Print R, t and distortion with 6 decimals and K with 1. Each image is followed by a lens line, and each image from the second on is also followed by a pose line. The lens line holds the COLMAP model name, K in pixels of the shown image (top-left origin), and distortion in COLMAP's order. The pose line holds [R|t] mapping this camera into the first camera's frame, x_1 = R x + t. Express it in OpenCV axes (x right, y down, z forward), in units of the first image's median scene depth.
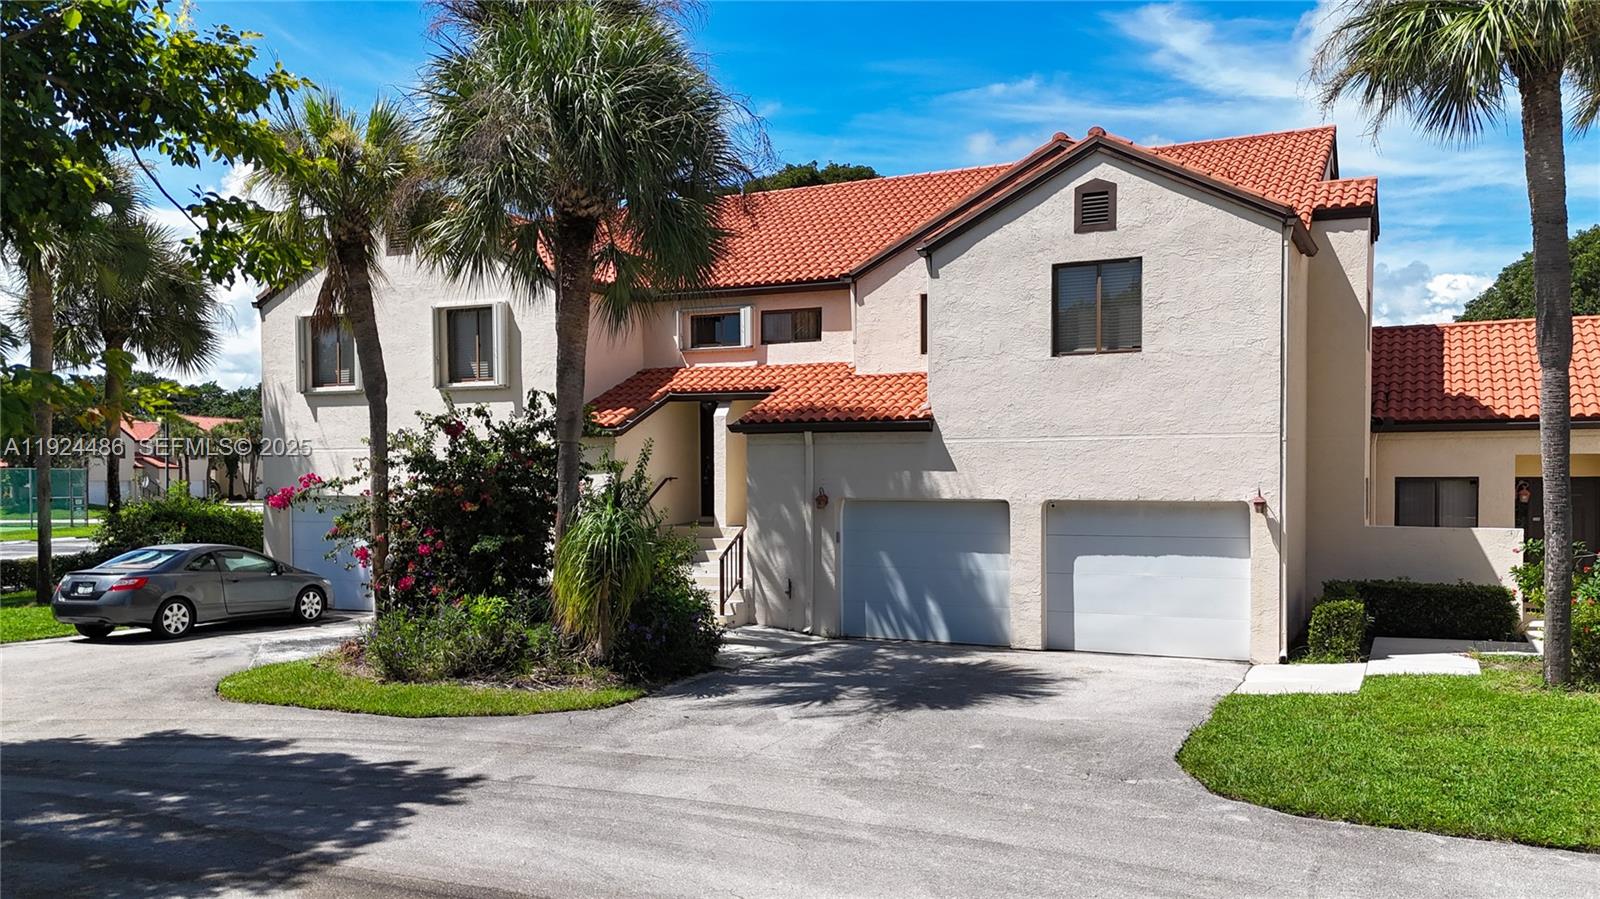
lens RADIAL K [[1194.8, 0, 853.3], [0, 1194.8, 444.0], [0, 0, 1]] dist [0.042552, -0.008539]
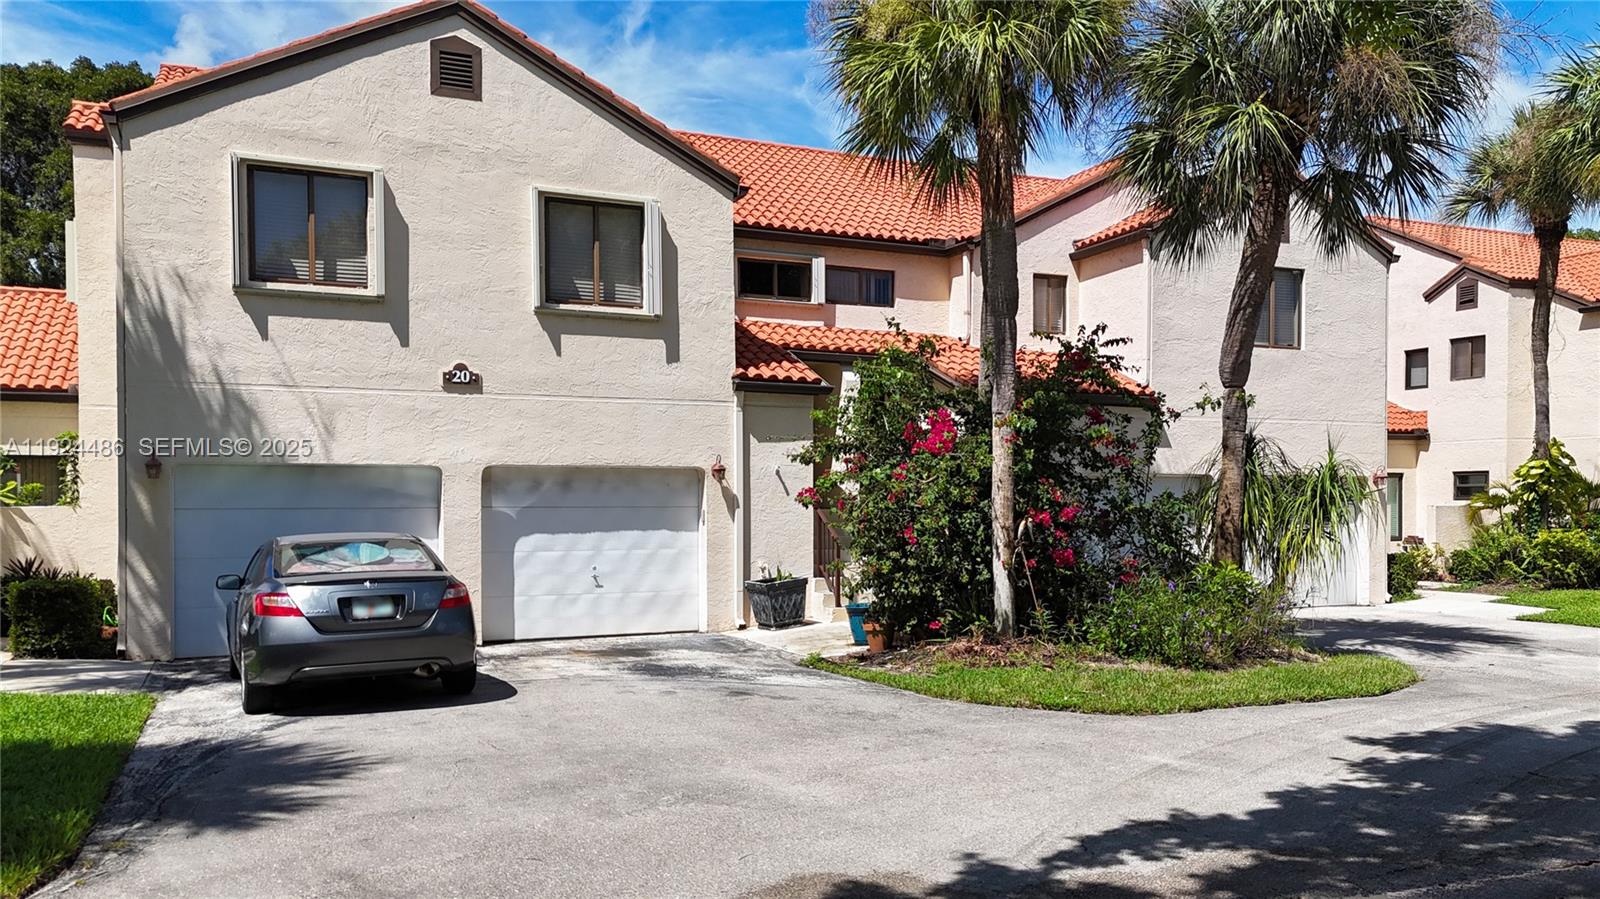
lens RADIAL K [[1198.4, 0, 816.9], [0, 1198.4, 457.5], [0, 0, 1]] dist [0.038125, -0.012242]
pose [[0.679500, 0.031221, 0.733011, -0.926965], [-0.017269, 0.999498, -0.026564, 0.067506], [-0.733473, 0.005392, 0.679698, 0.530699]]
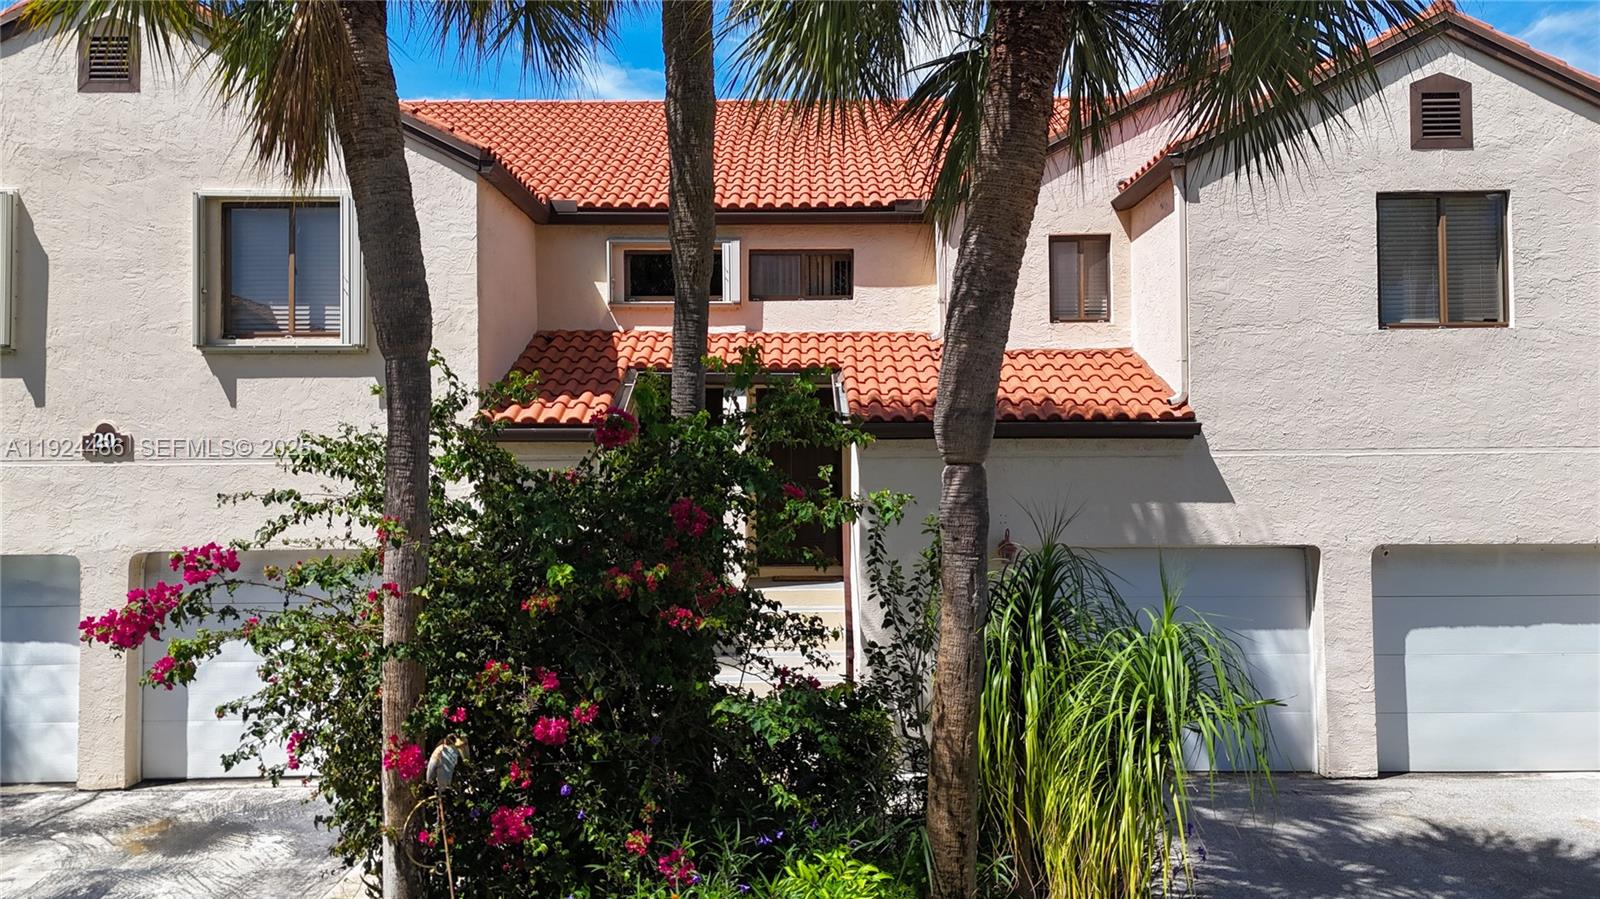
lens RADIAL K [[1141.8, 0, 803.8], [0, 1141.8, 379.5], [0, 0, 1]] dist [0.027092, -0.004258]
pose [[0.913726, 0.028641, 0.405321, -0.388754], [-0.005254, 0.998262, -0.058697, -0.005282], [-0.406298, 0.051504, 0.912288, 0.547743]]
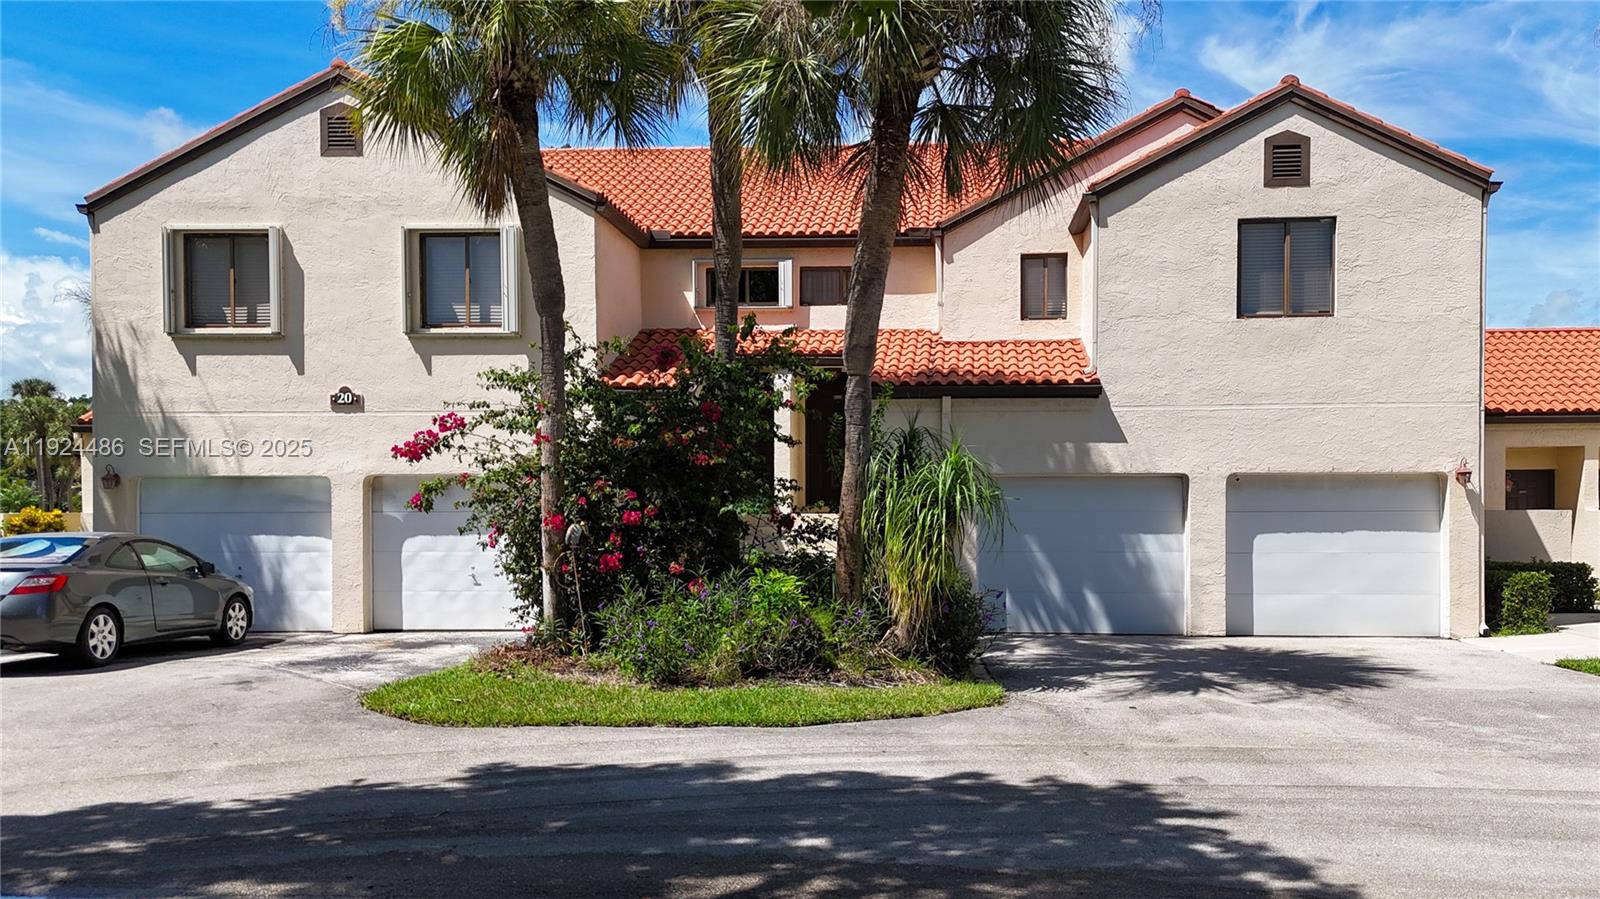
lens RADIAL K [[1195.0, 0, 872.0], [0, 1195.0, 463.2], [0, 0, 1]] dist [0.048544, -0.002136]
pose [[0.937049, 0.016798, 0.348795, -0.422565], [-0.009653, 0.999707, -0.022215, 0.062715], [-0.349066, 0.017449, 0.936936, 0.230289]]
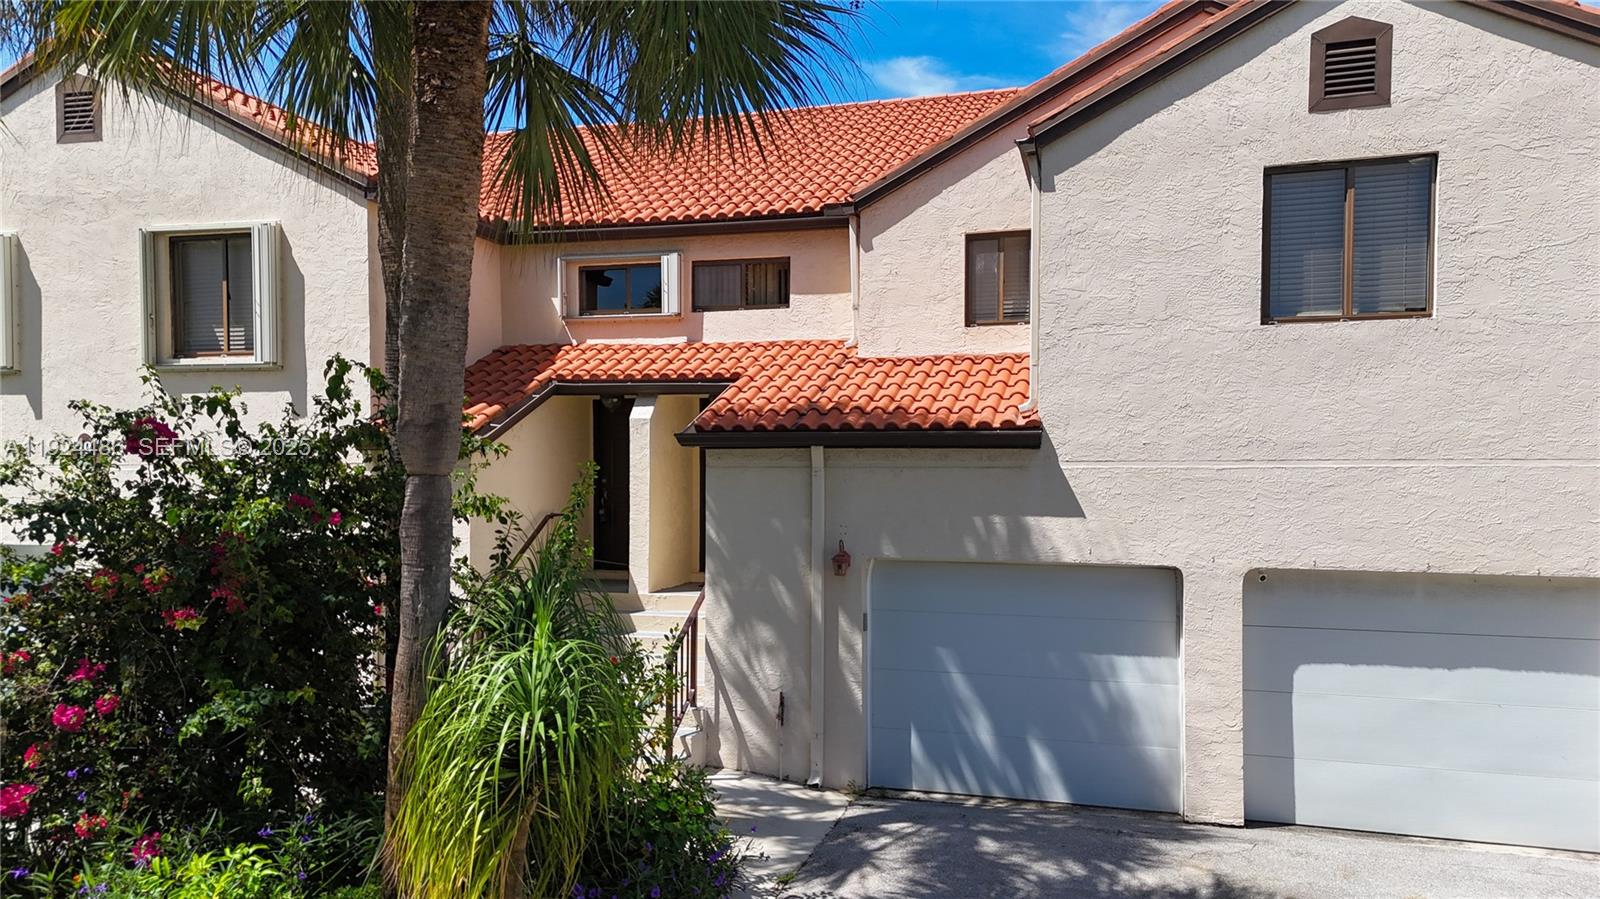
lens RADIAL K [[1127.8, 0, 810.1], [0, 1127.8, 440.8], [0, 0, 1]] dist [0.084431, -0.005308]
pose [[0.988055, 0.009018, 0.153838, -0.139738], [-0.007915, 0.999938, -0.007779, -0.009610], [-0.153899, 0.006469, 0.988065, 0.480675]]
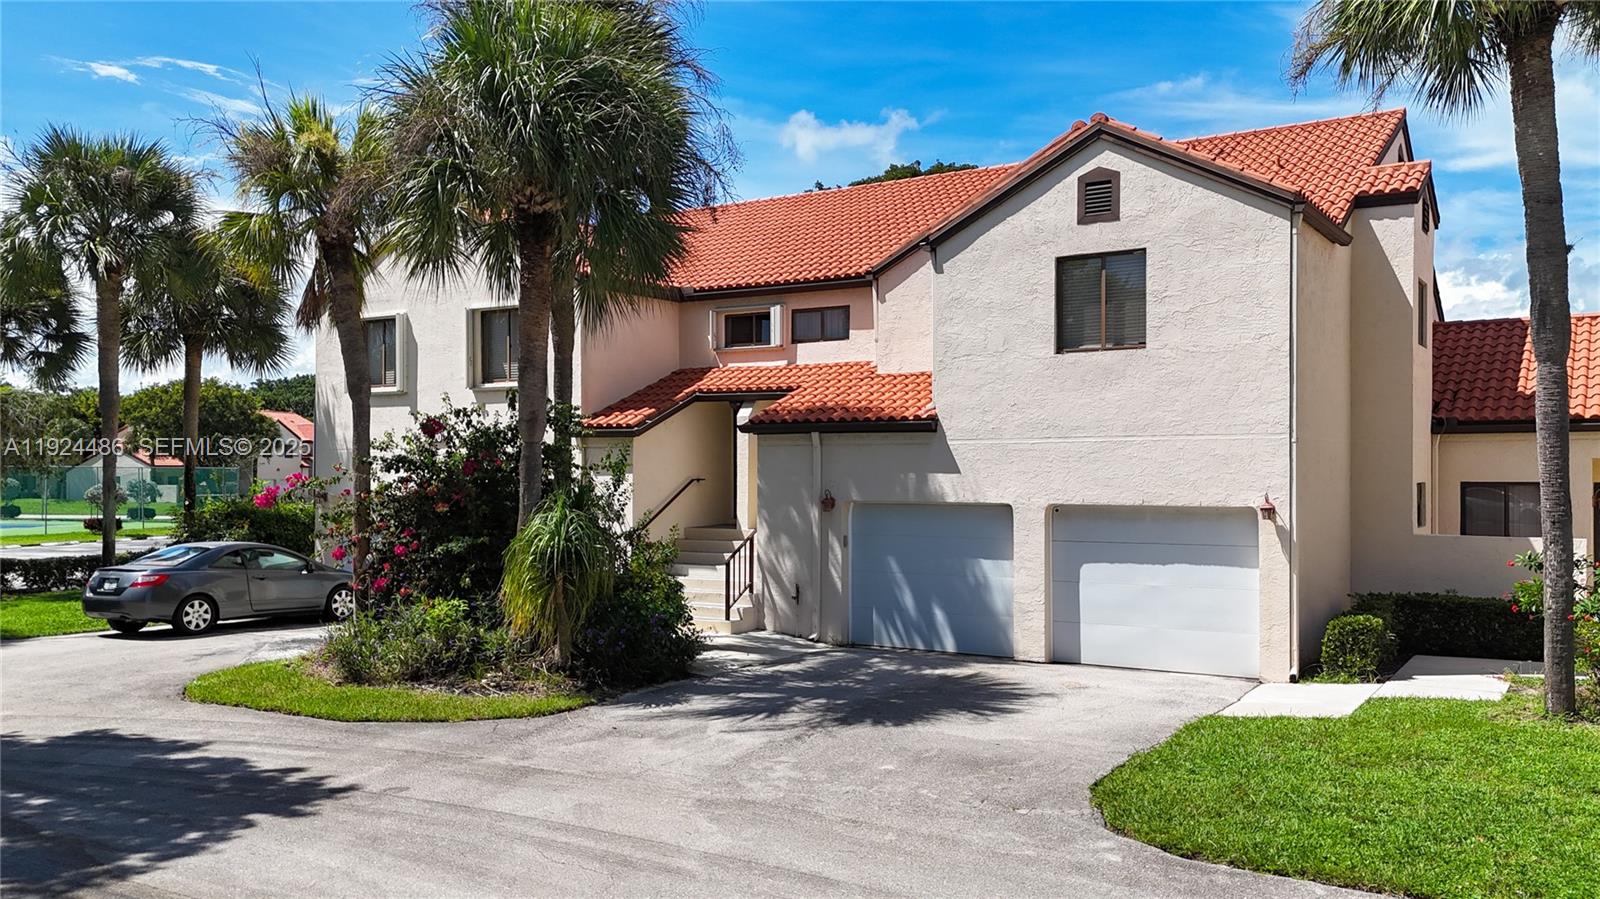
lens RADIAL K [[1195.0, 0, 893.7], [0, 1195.0, 421.3], [0, 0, 1]] dist [0.045689, -0.022742]
pose [[0.995550, 0.000136, -0.094235, 0.127934], [-0.002054, 0.999793, -0.020263, 0.000523], [0.094213, 0.020366, 0.995344, 0.040007]]
